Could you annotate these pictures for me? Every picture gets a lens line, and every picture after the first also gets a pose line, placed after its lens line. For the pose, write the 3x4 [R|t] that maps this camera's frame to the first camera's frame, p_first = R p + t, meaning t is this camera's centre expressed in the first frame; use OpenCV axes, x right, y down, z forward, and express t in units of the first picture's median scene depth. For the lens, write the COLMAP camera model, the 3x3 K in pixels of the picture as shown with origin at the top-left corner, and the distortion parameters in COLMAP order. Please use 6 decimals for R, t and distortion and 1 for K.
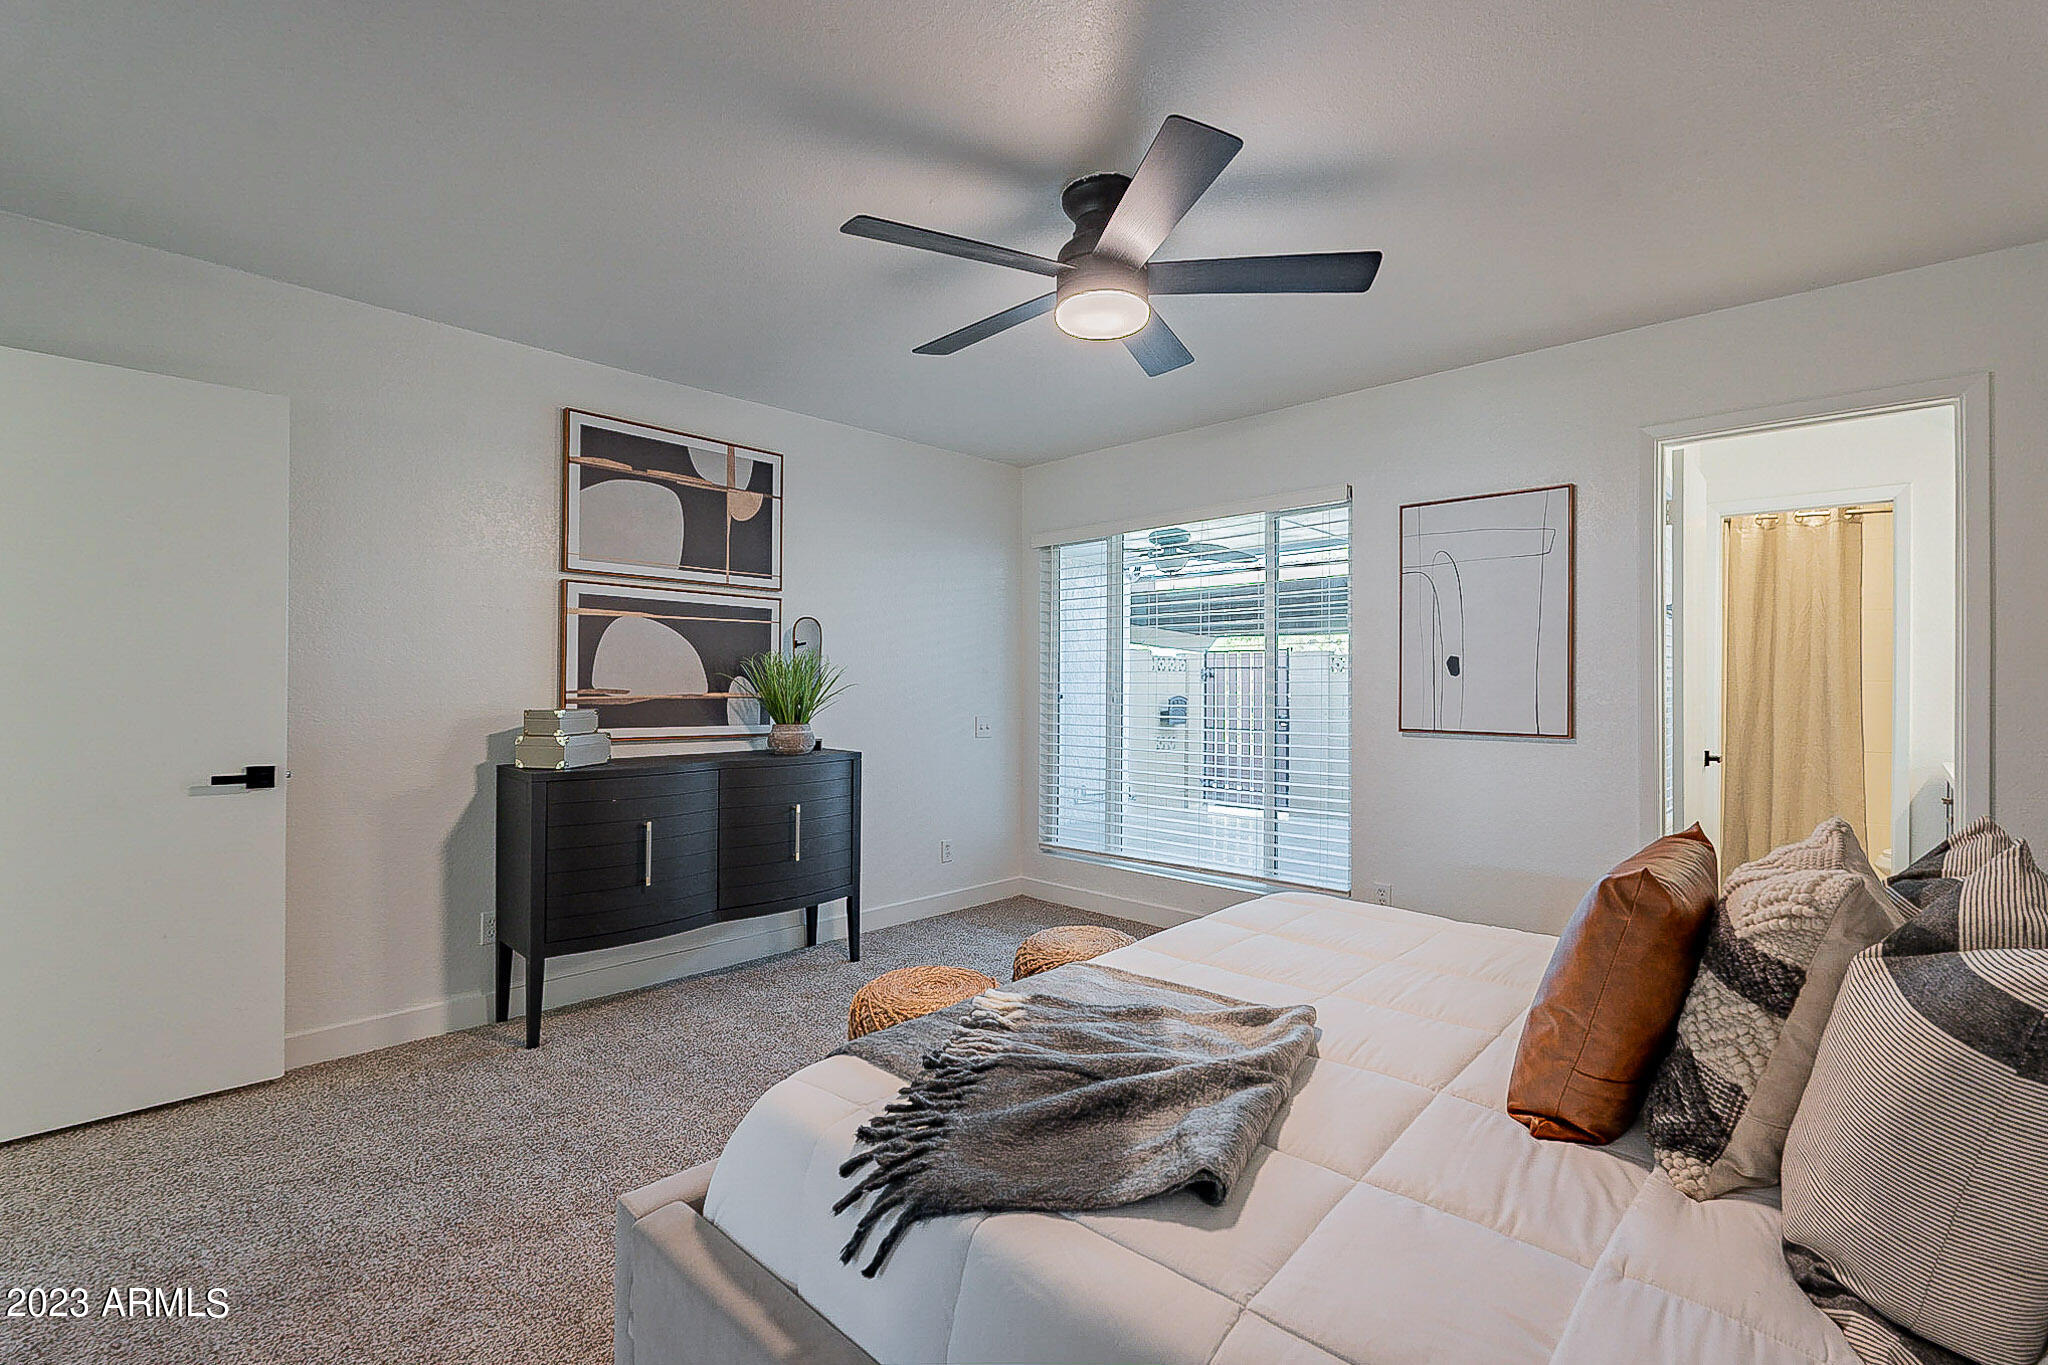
lens RADIAL K [[905.0, 0, 1015.9], [0, 905.0, 684.8], [0, 0, 1]] dist [-0.006017, 0.002583]
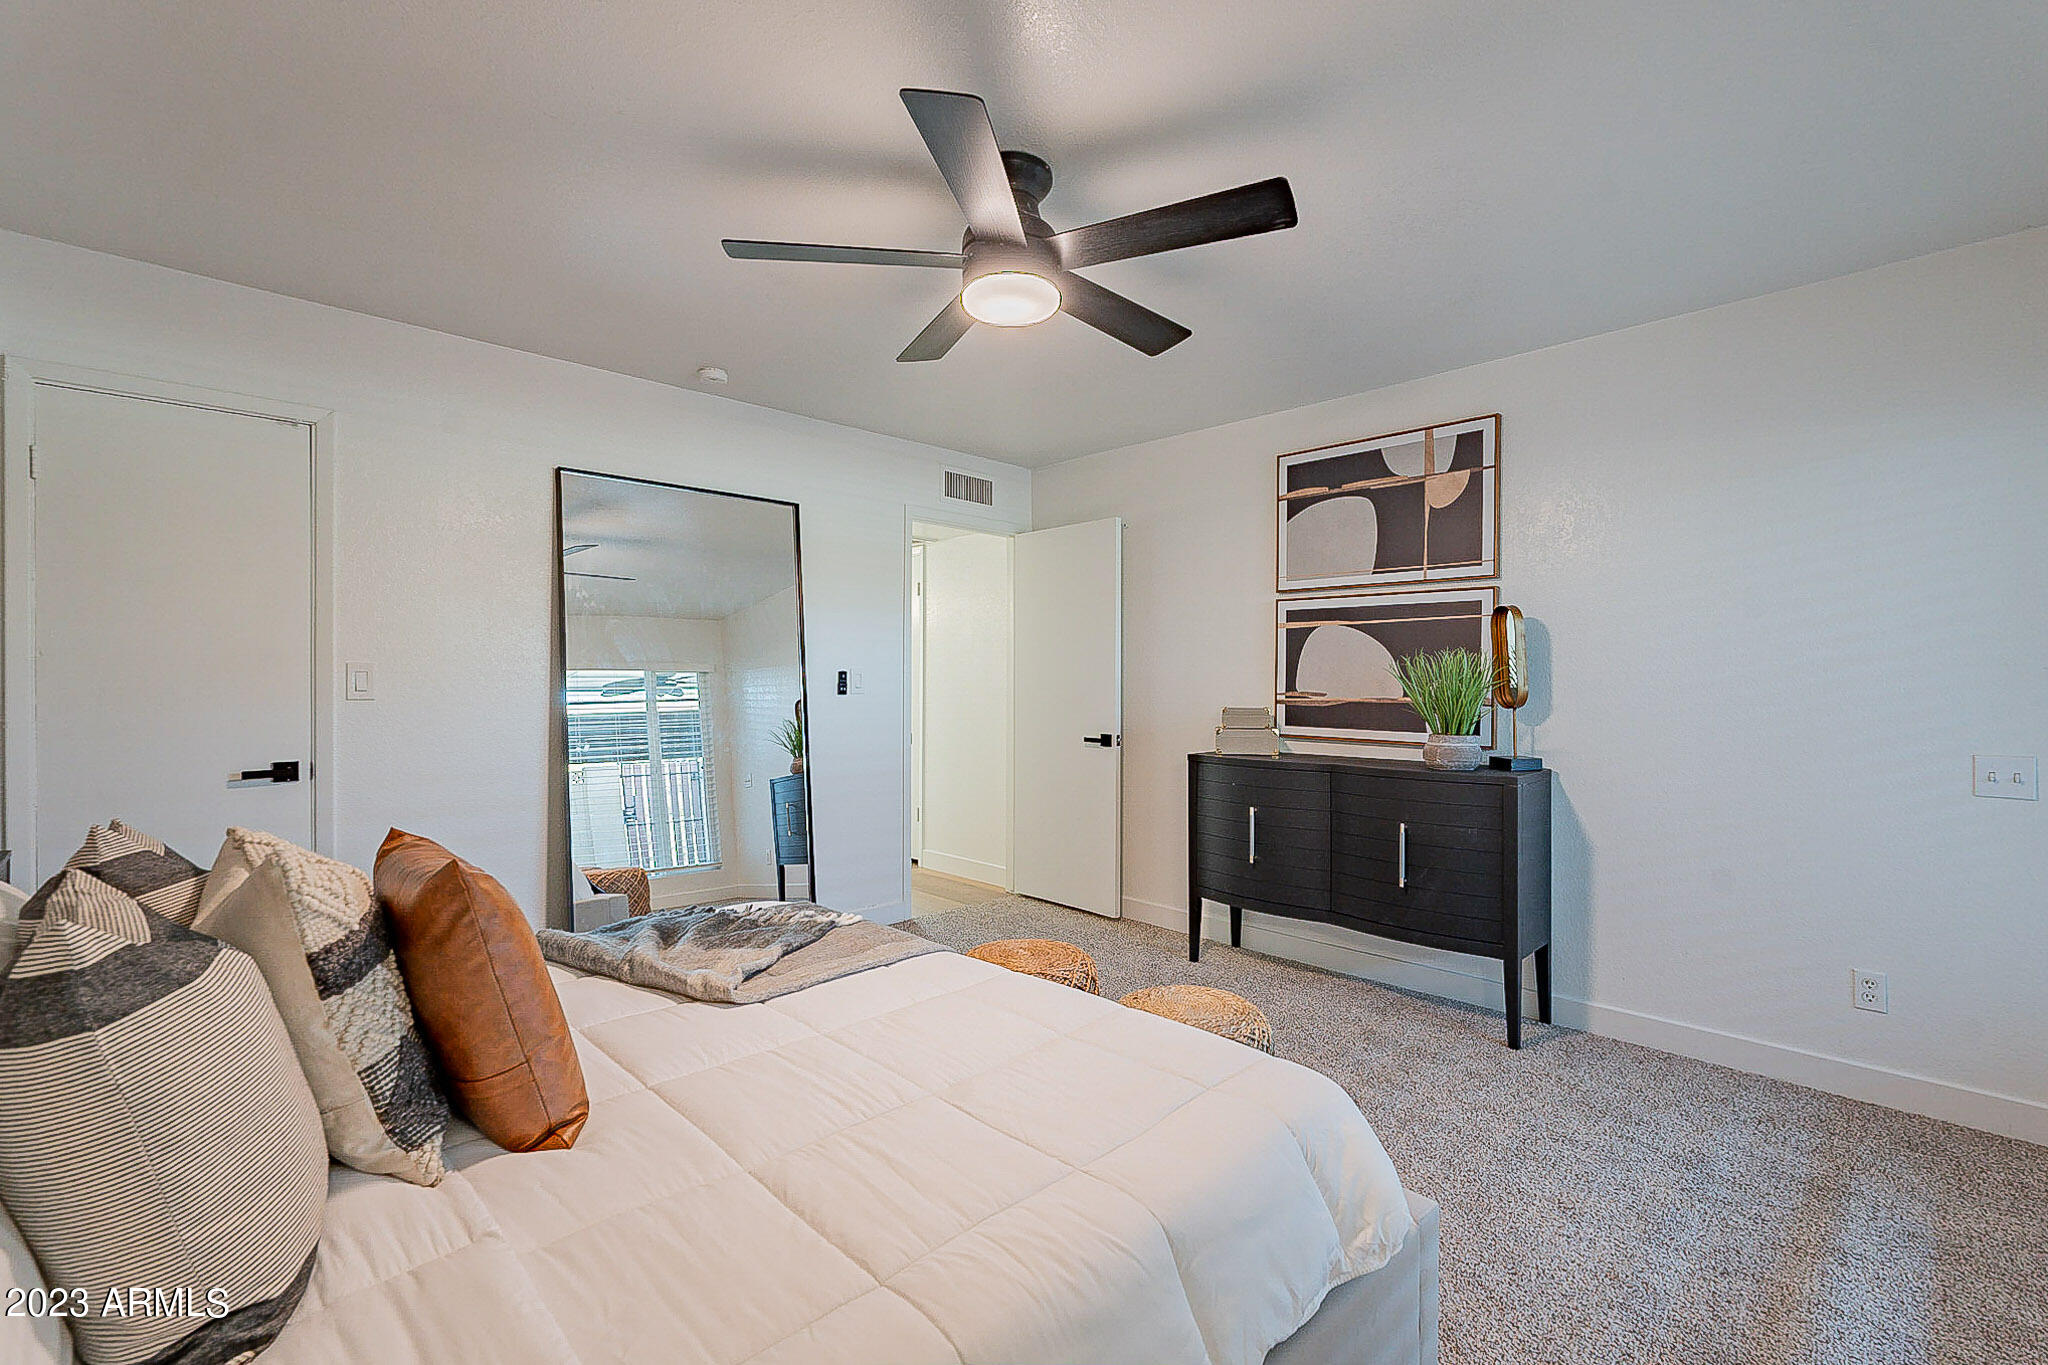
lens RADIAL K [[905.0, 0, 1032.5], [0, 905.0, 688.4], [0, 0, 1]] dist [-0.006017, 0.002583]
pose [[-0.035398, 0.003627, -0.999367, 0.642925], [-0.003613, 0.999986, 0.003757, -0.002575], [0.999367, 0.003744, -0.035384, 0.652612]]
